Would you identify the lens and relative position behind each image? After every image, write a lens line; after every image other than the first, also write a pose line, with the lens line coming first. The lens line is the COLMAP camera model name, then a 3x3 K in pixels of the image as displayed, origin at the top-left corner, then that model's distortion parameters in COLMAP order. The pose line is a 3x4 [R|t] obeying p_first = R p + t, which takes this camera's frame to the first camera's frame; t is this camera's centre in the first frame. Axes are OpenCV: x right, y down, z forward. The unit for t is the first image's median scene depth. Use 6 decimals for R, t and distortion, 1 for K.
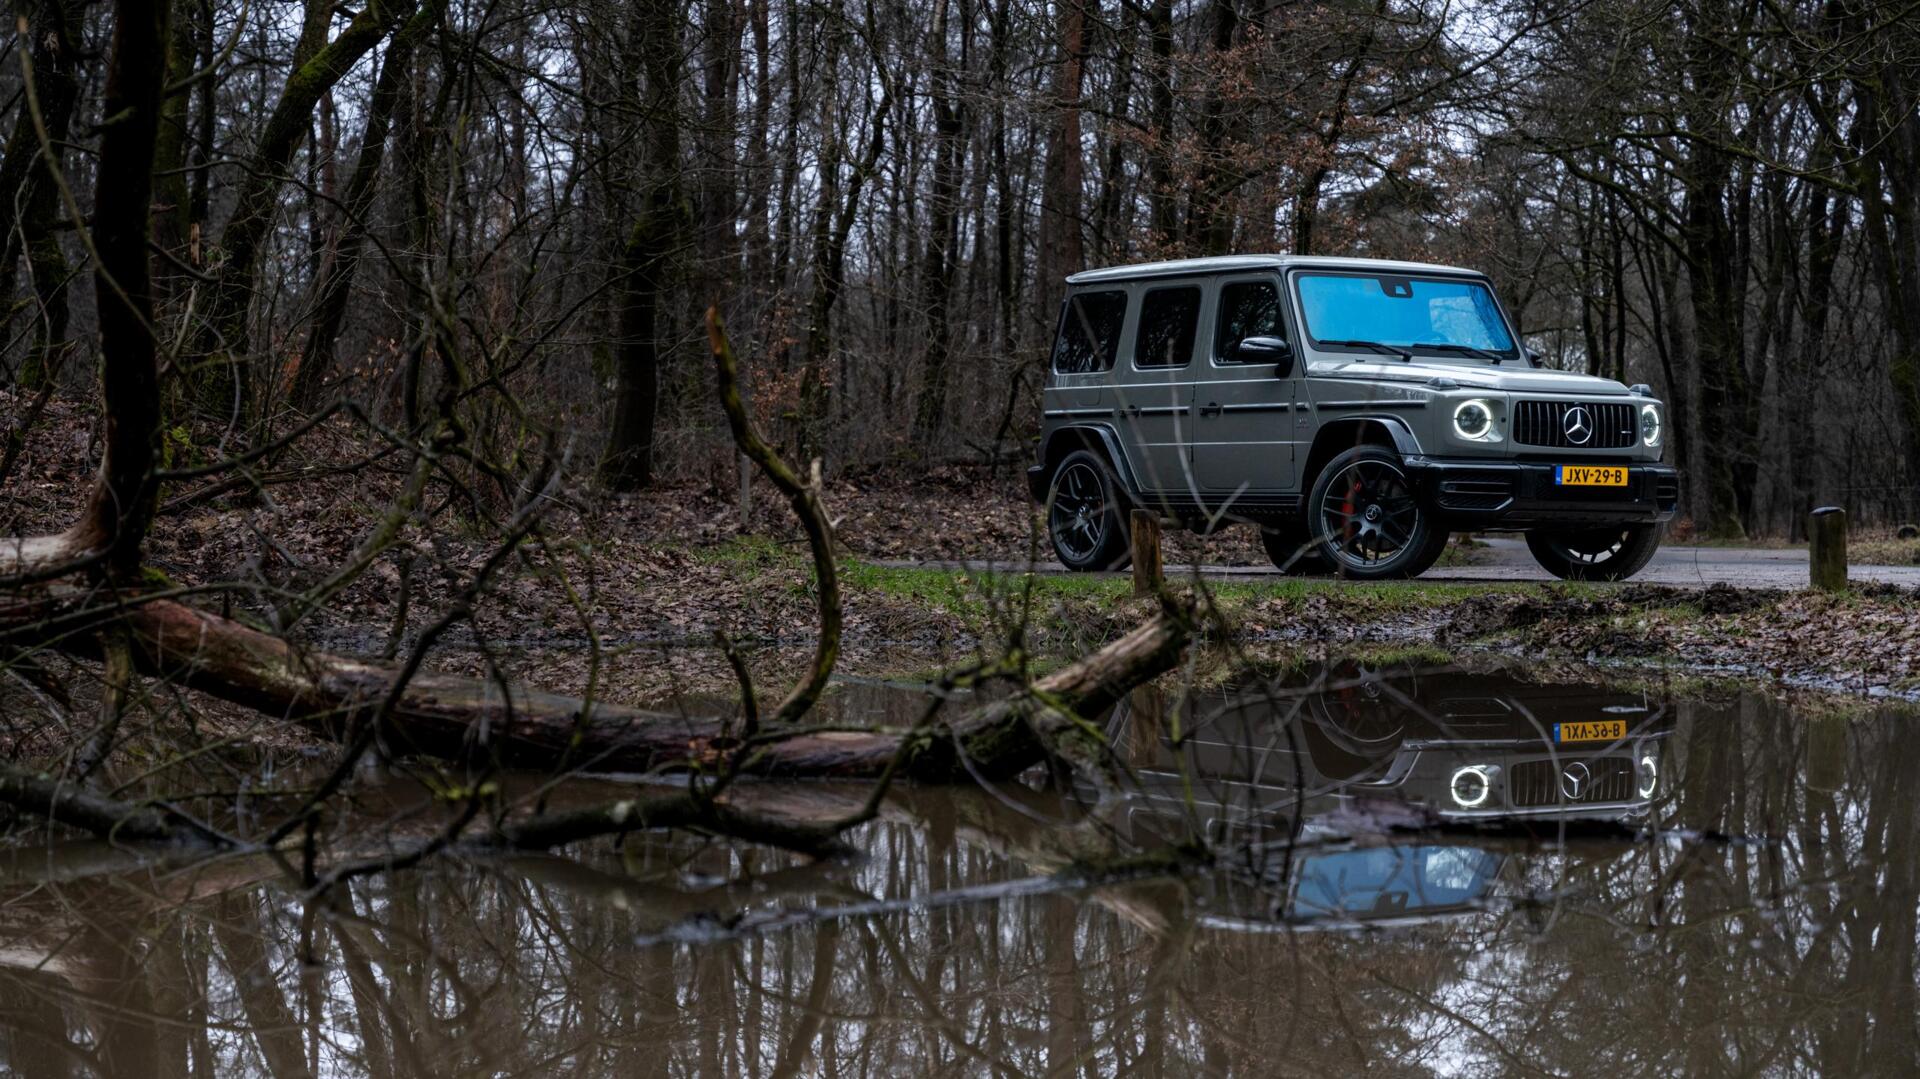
lens RADIAL K [[3675.8, 0, 960.0], [0, 3675.8, 539.5], [0, 0, 1]] dist [0.020644, 0.161645]
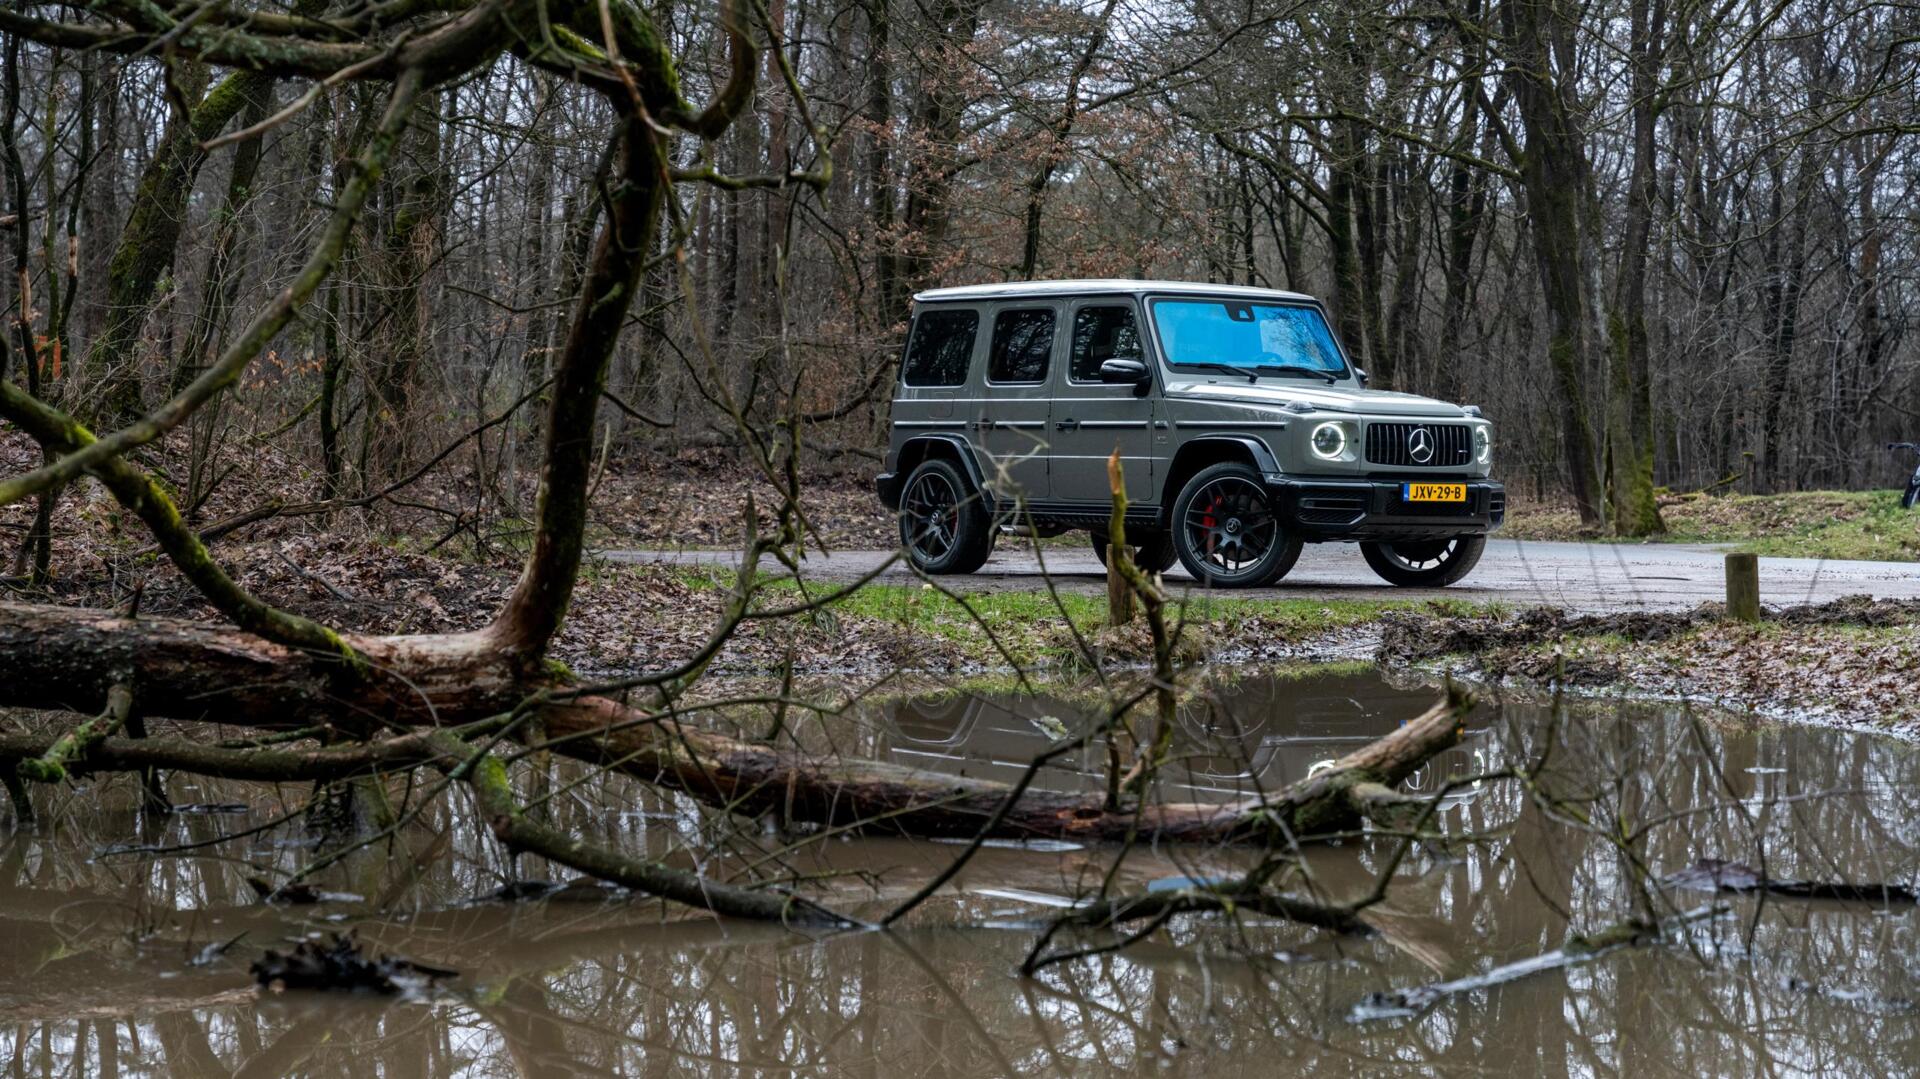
lens RADIAL K [[3675.8, 0, 960.0], [0, 3675.8, 539.5], [0, 0, 1]] dist [0.020644, 0.161645]
pose [[0.994210, -0.000258, 0.107450, -0.081534], [-0.001184, 0.999910, 0.013352, -0.017186], [-0.107444, -0.013401, 0.994121, -0.061691]]
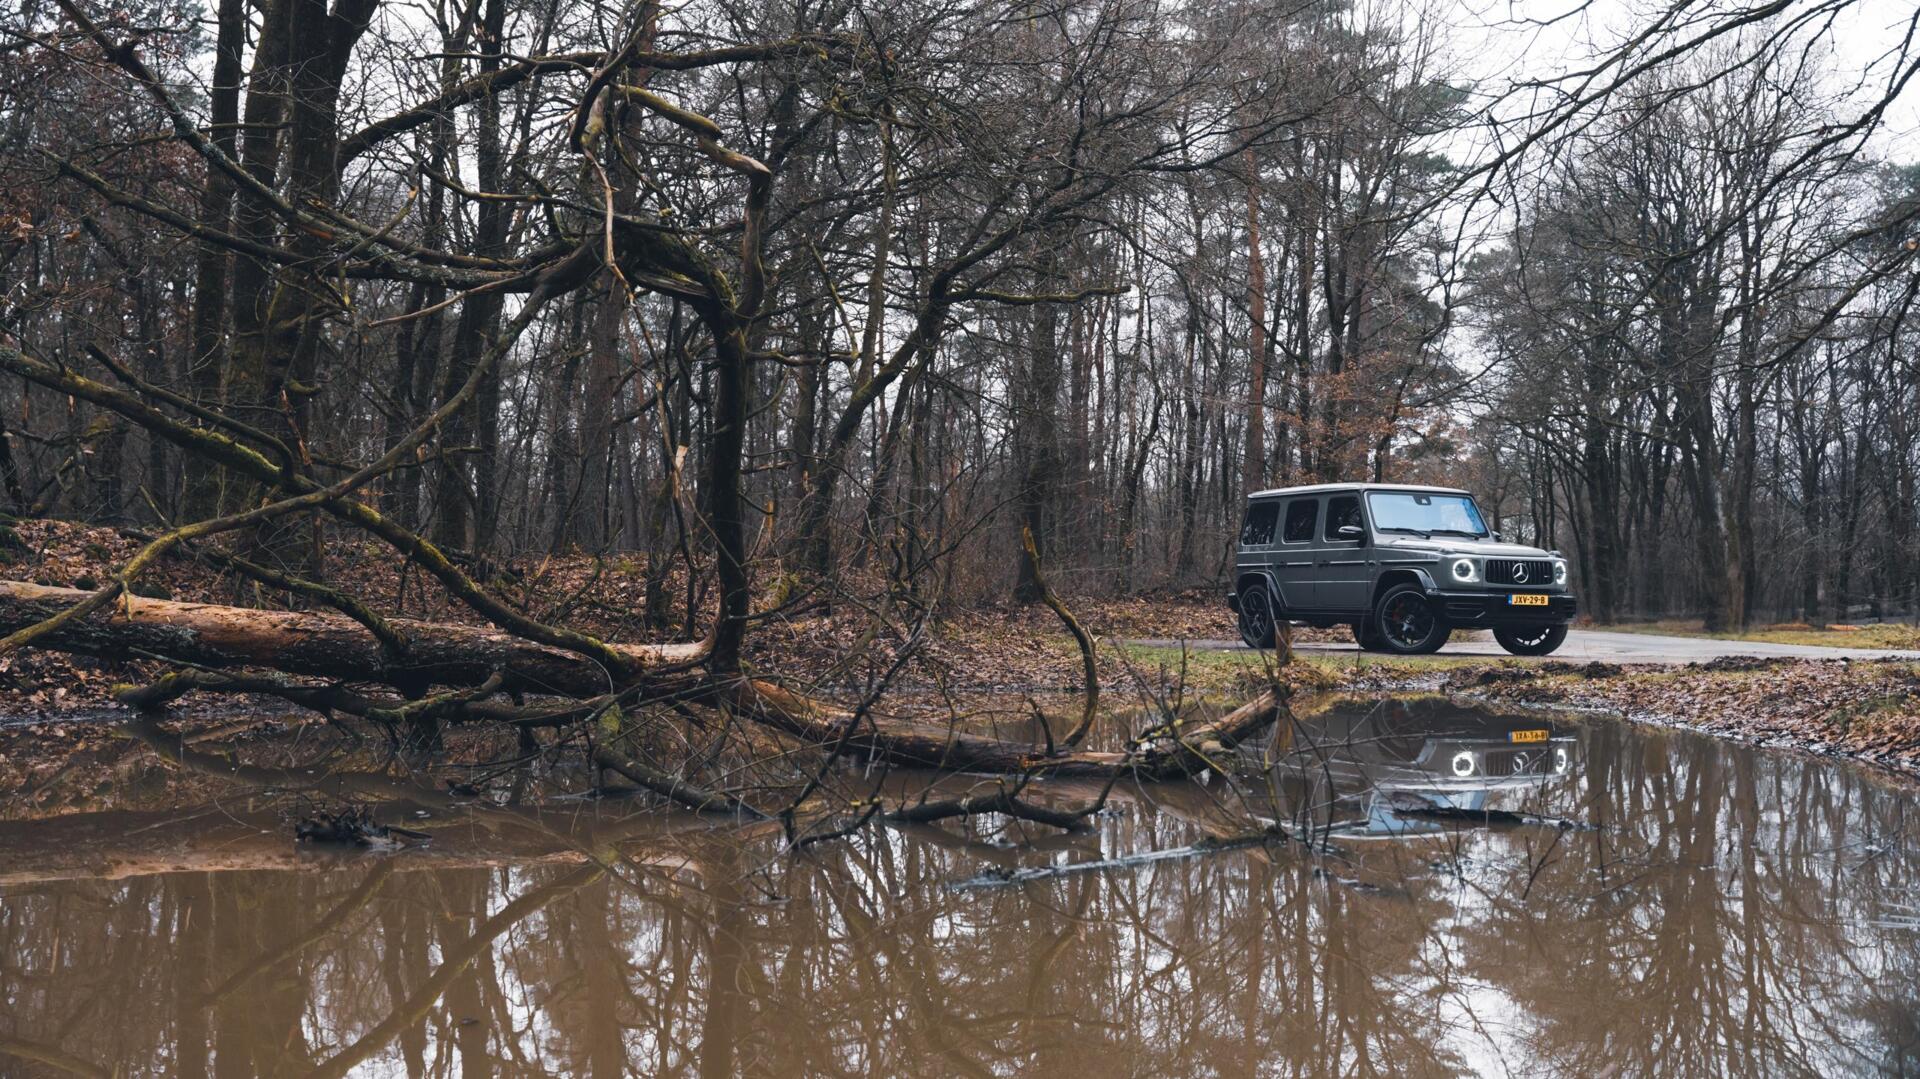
lens RADIAL K [[1861.1, 0, 960.0], [0, 1861.1, 539.5], [0, 0, 1]] dist [-0.006116, 0.003622]
pose [[0.991386, -0.002628, -0.130949, 0.007845], [-0.003224, 0.999006, -0.044460, -0.004732], [0.130936, 0.044499, 0.990392, 0.016937]]
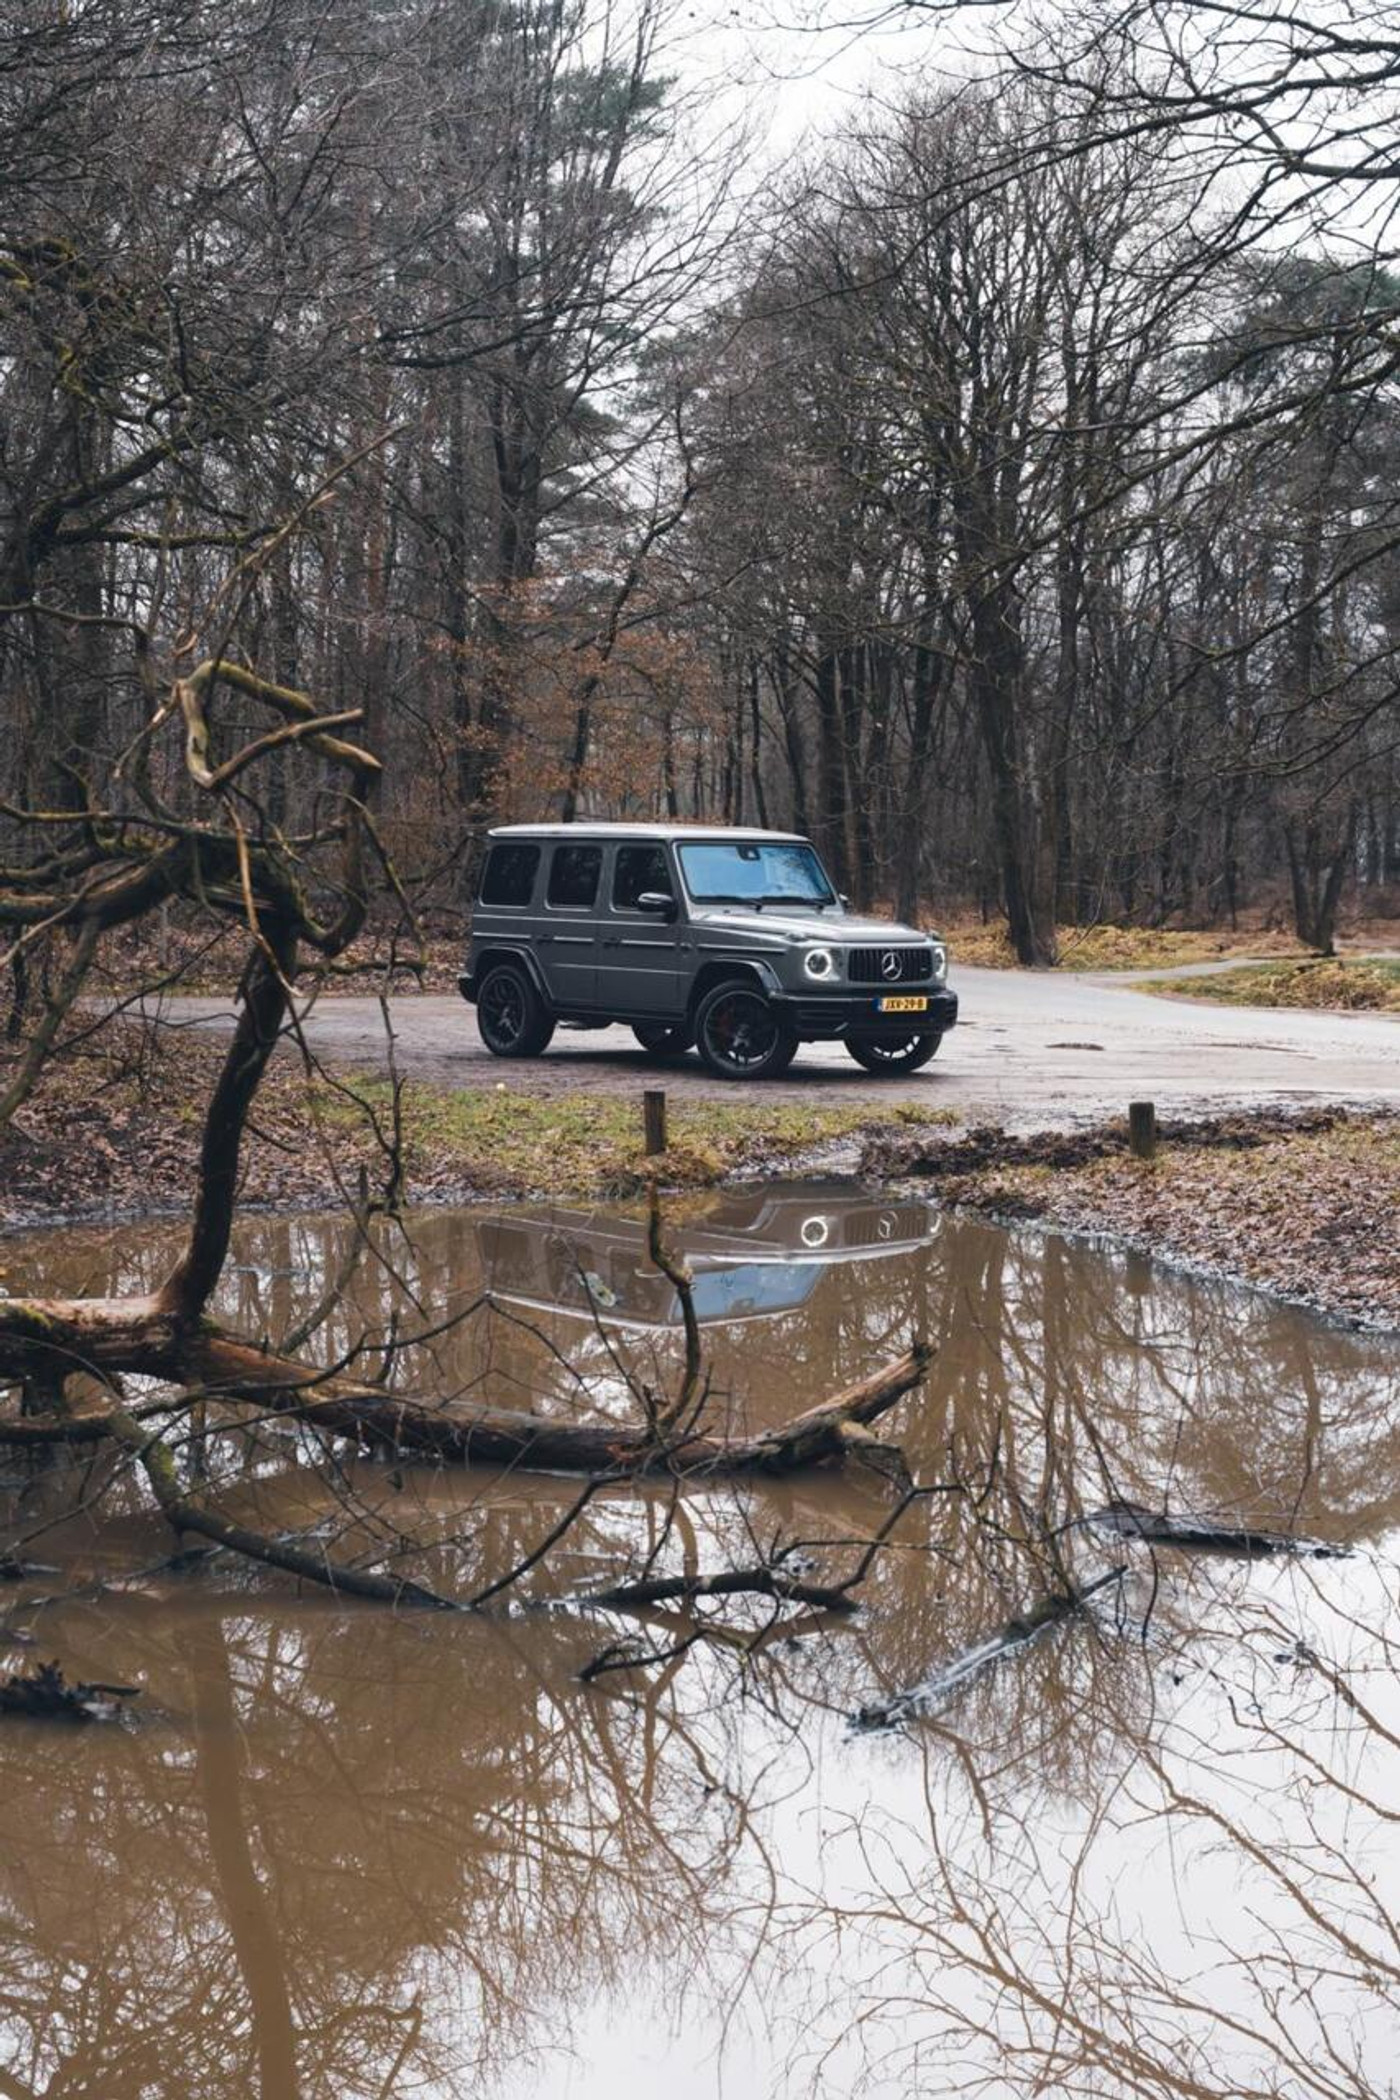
lens RADIAL K [[2937.8, 0, 673.4], [0, 2937.8, 1053.8], [0, 0, 1]] dist [-0.003130, 0.011415]
pose [[0.987436, -0.008464, 0.157790, -0.082804], [-0.001072, 0.998182, 0.060257, -0.062700], [-0.158013, -0.059669, 0.985632, -0.064668]]
